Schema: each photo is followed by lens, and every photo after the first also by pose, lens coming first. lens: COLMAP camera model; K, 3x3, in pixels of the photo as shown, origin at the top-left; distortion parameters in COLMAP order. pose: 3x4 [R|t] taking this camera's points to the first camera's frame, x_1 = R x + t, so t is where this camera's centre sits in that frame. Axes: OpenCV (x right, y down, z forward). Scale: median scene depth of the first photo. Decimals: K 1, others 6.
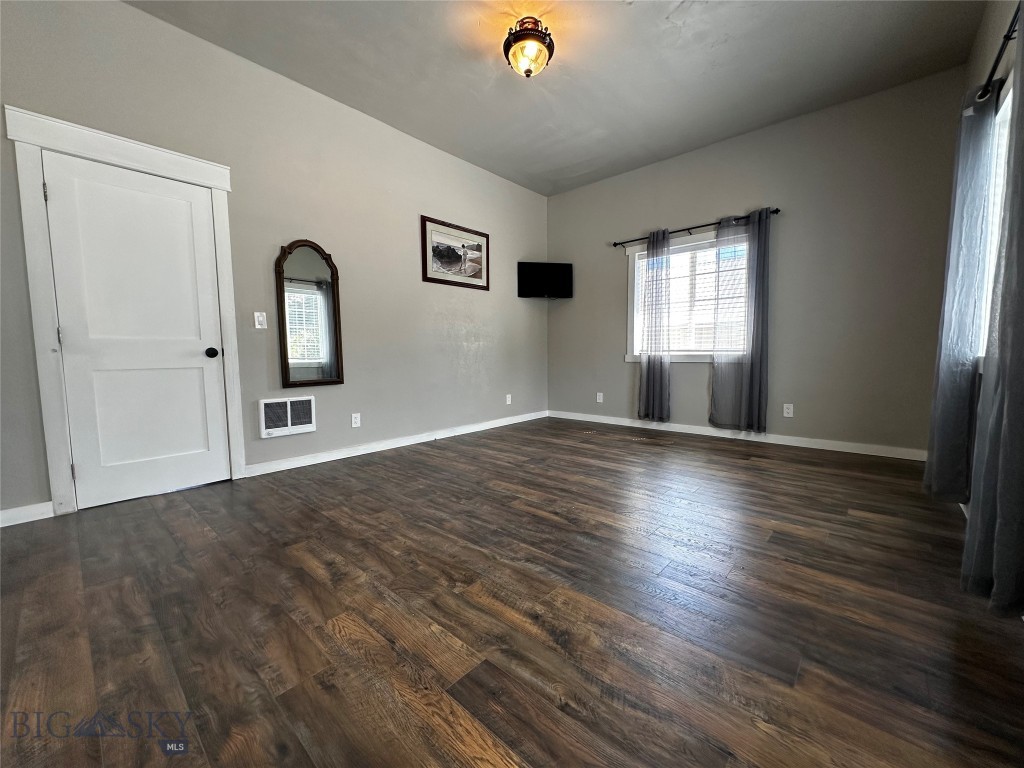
lens RADIAL K [[406.8, 0, 512.0], [0, 406.8, 383.3], [0, 0, 1]] dist [-0.001100, 0.000270]
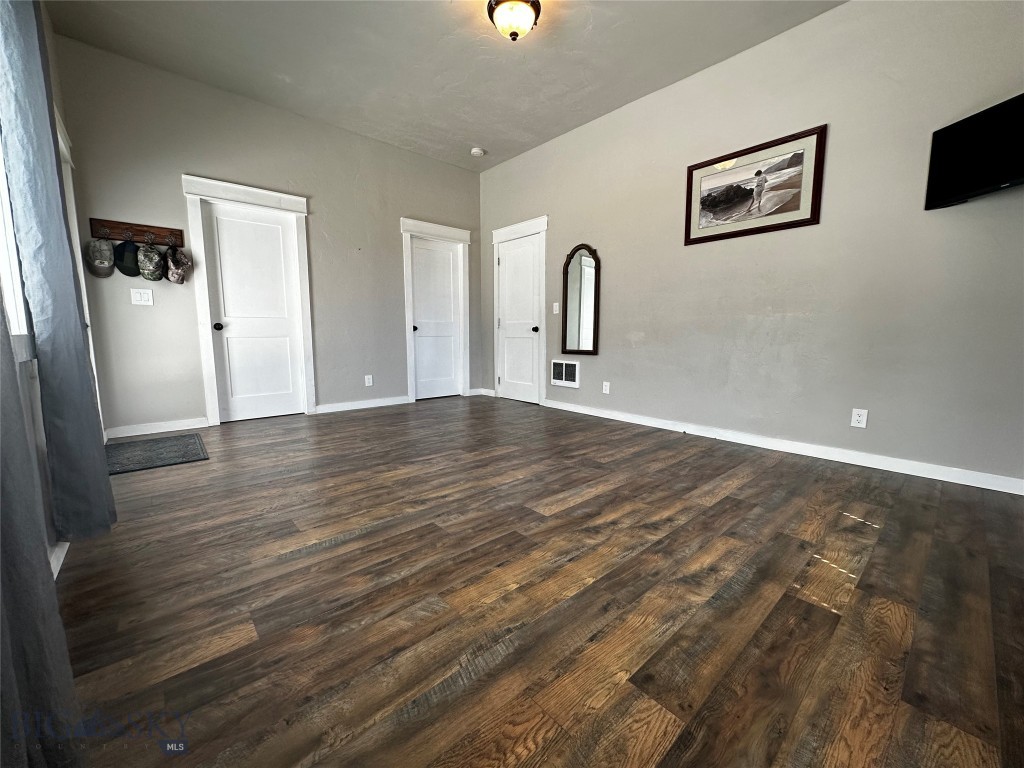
lens RADIAL K [[406.8, 0, 512.0], [0, 406.8, 383.3], [0, 0, 1]] dist [-0.001100, 0.000270]
pose [[-0.112595, 0.130790, -0.984996, 0.928252], [-0.077506, 0.987123, 0.139932, -0.074665], [0.990614, 0.092098, -0.101008, 0.991913]]
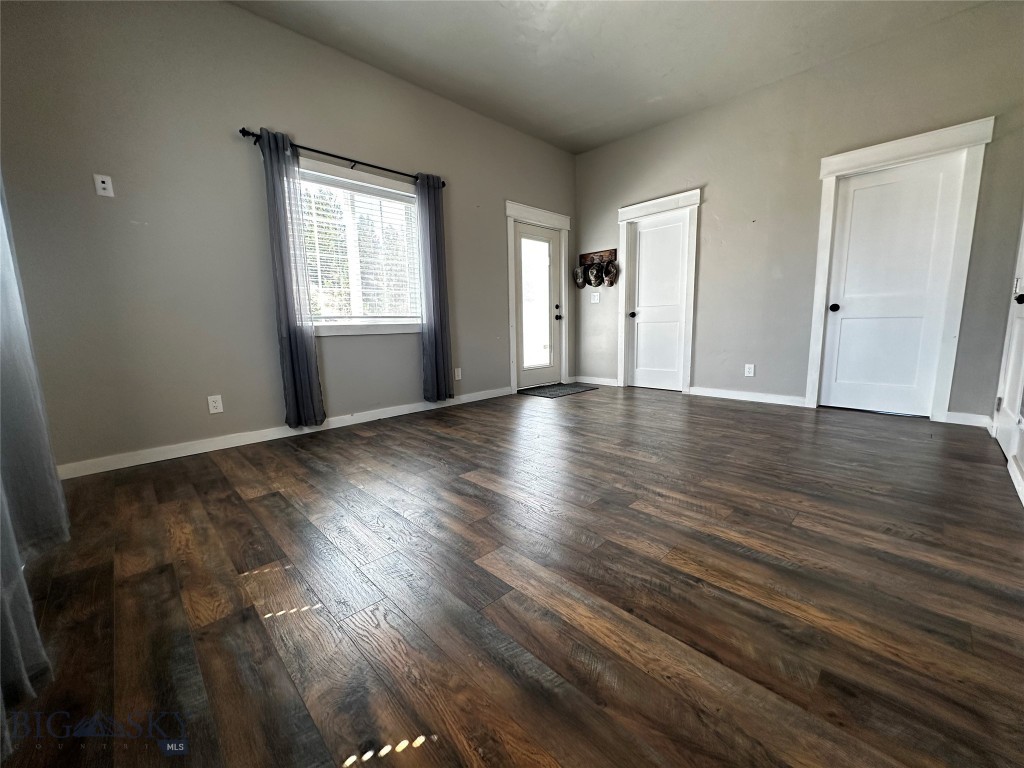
lens RADIAL K [[406.8, 0, 512.0], [0, 406.8, 383.3], [0, 0, 1]] dist [-0.001100, 0.000270]
pose [[-0.997322, 0.019453, 0.070501, 0.178158], [0.034478, 0.975195, 0.218647, -0.109515], [-0.064499, 0.220493, -0.973254, 1.675728]]
